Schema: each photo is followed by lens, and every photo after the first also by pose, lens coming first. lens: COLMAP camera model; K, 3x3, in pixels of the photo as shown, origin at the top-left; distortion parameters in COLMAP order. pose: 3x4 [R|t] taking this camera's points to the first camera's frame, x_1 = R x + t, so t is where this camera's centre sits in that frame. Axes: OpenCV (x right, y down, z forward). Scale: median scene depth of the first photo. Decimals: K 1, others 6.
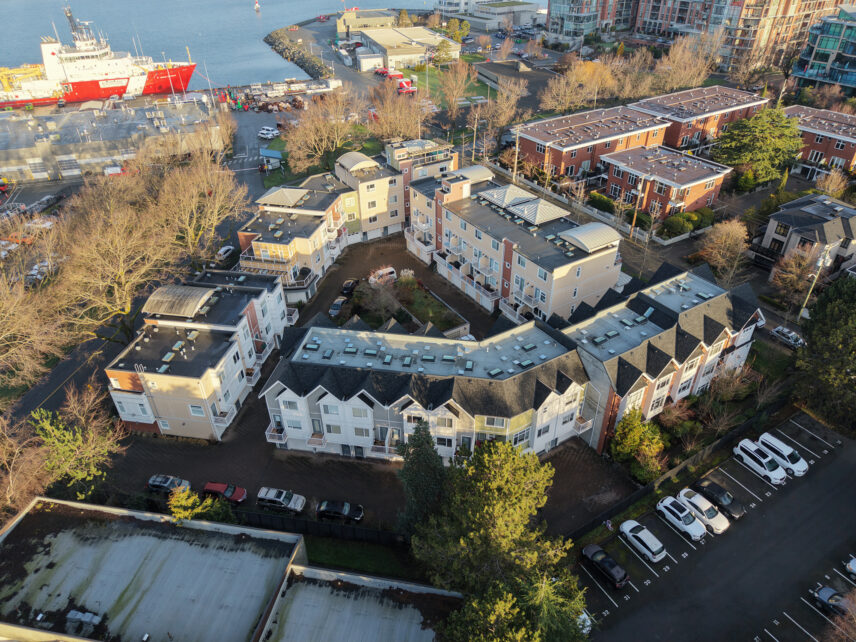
lens RADIAL K [[592.6, 0, 427.0], [0, 592.6, 322.0], [0, 0, 1]] dist [0.000951, -0.000565]
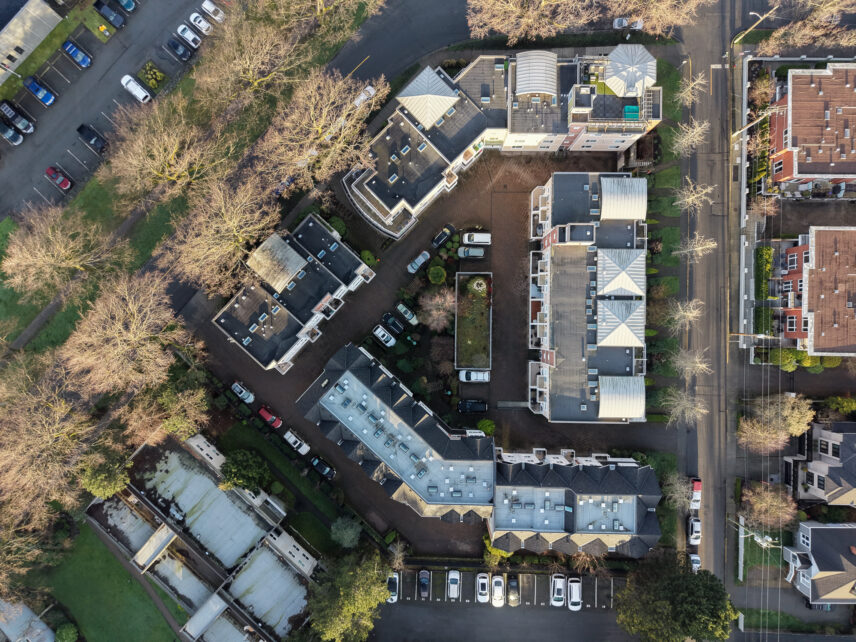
lens RADIAL K [[592.6, 0, 427.7], [0, 592.6, 322.5], [0, 0, 1]] dist [0.000951, -0.000565]
pose [[0.844812, 0.535010, -0.007541, -0.097149], [-0.285131, 0.462075, 0.839754, -1.253188], [0.452761, -0.707284, 0.542914, 0.466778]]
